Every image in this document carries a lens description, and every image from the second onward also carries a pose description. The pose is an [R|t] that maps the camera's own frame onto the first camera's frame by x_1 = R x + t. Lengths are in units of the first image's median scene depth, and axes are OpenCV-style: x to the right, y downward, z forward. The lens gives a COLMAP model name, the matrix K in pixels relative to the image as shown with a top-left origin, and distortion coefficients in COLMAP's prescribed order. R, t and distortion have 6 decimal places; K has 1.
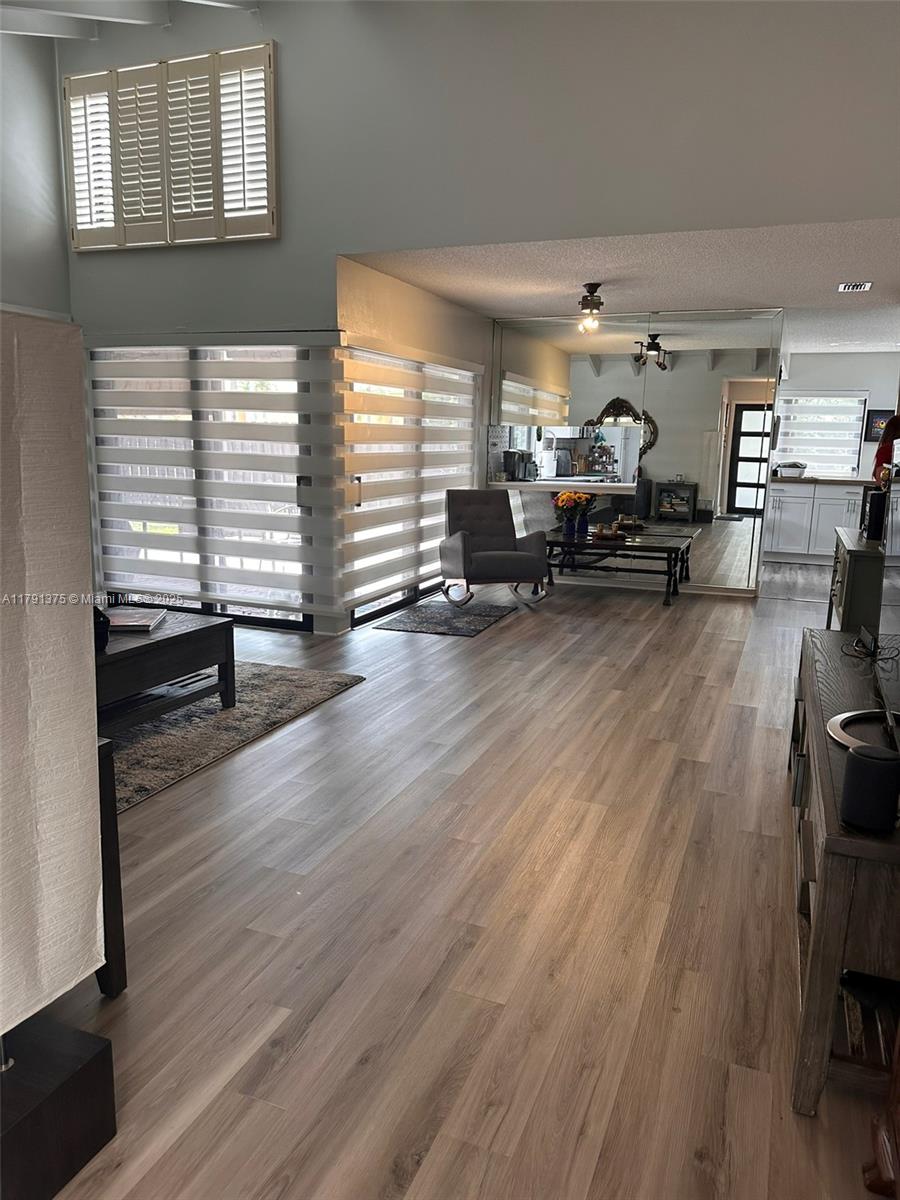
lens RADIAL K [[847.1, 0, 450.6], [0, 847.1, 608.1], [0, 0, 1]] dist [0.065590, -0.072956]
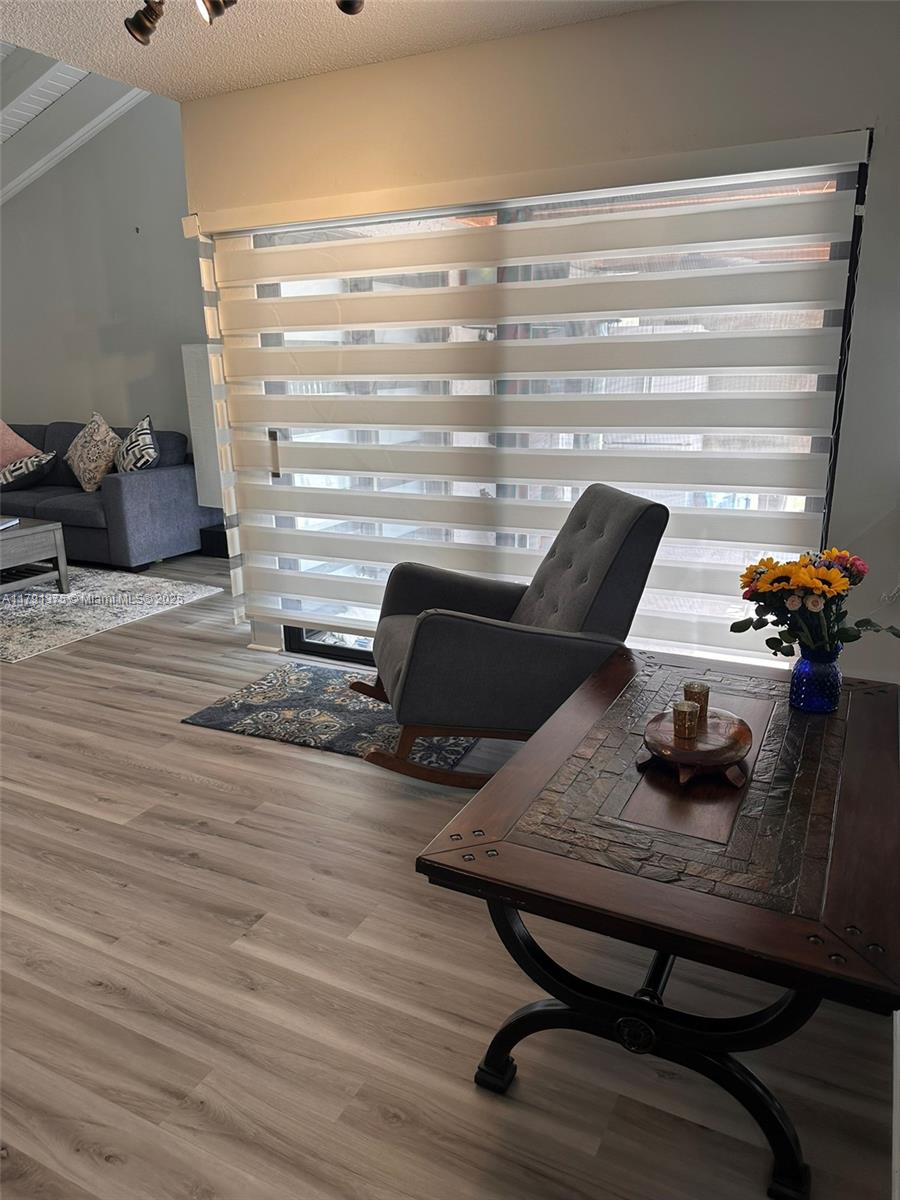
lens RADIAL K [[847.1, 0, 448.7], [0, 847.1, 602.5], [0, 0, 1]] dist [0.065590, -0.072956]
pose [[-0.085548, 0.251256, -0.964133, 0.753444], [-0.181365, 0.947586, 0.263036, -0.312736], [0.979688, 0.197362, -0.035495, 1.622128]]
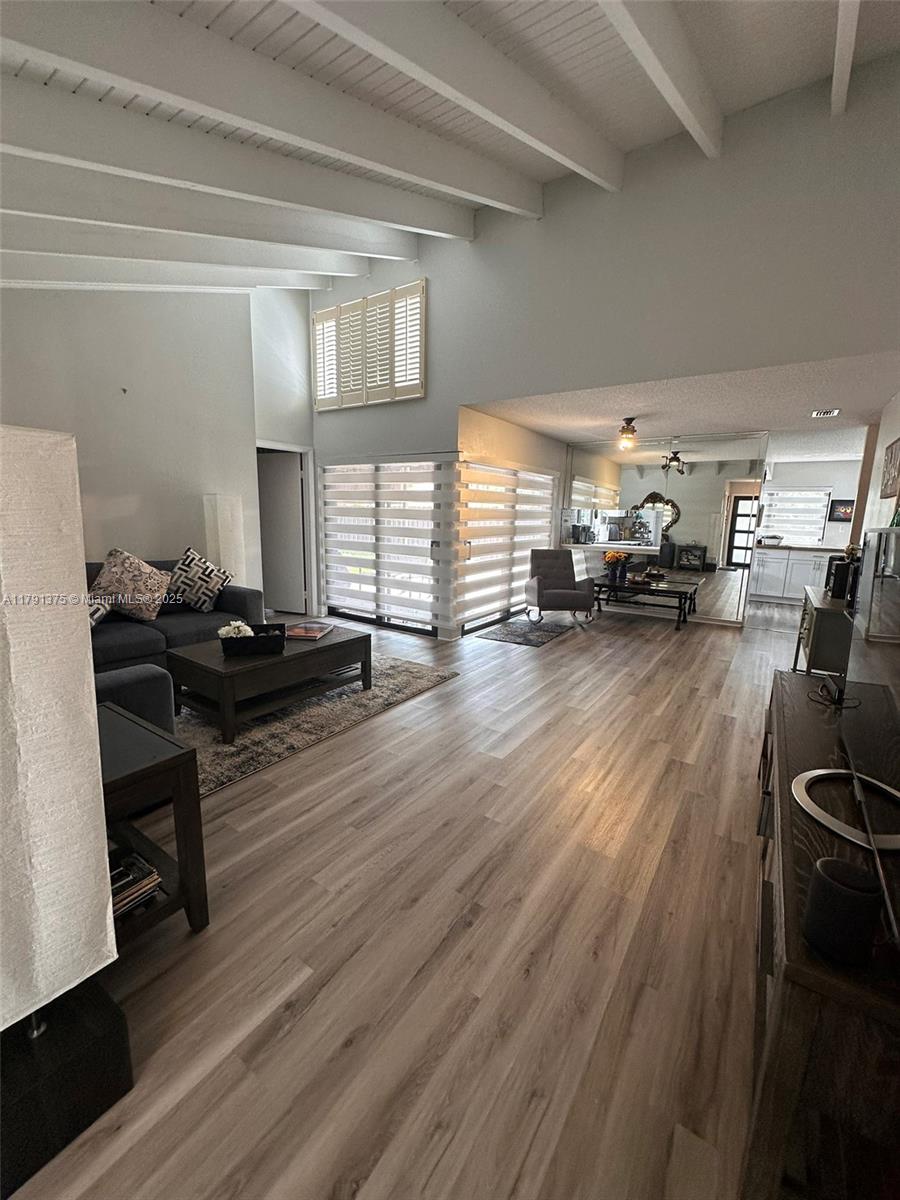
lens RADIAL K [[480.1, 0, 450.3], [0, 480.1, 601.2], [0, 0, 1]] dist [-0.004090, 0.001477]
pose [[0.976923, 0.041269, -0.209565, 0.067519], [-0.045444, 0.998852, -0.015142, -0.038754], [0.208700, 0.024316, 0.977677, 0.156902]]
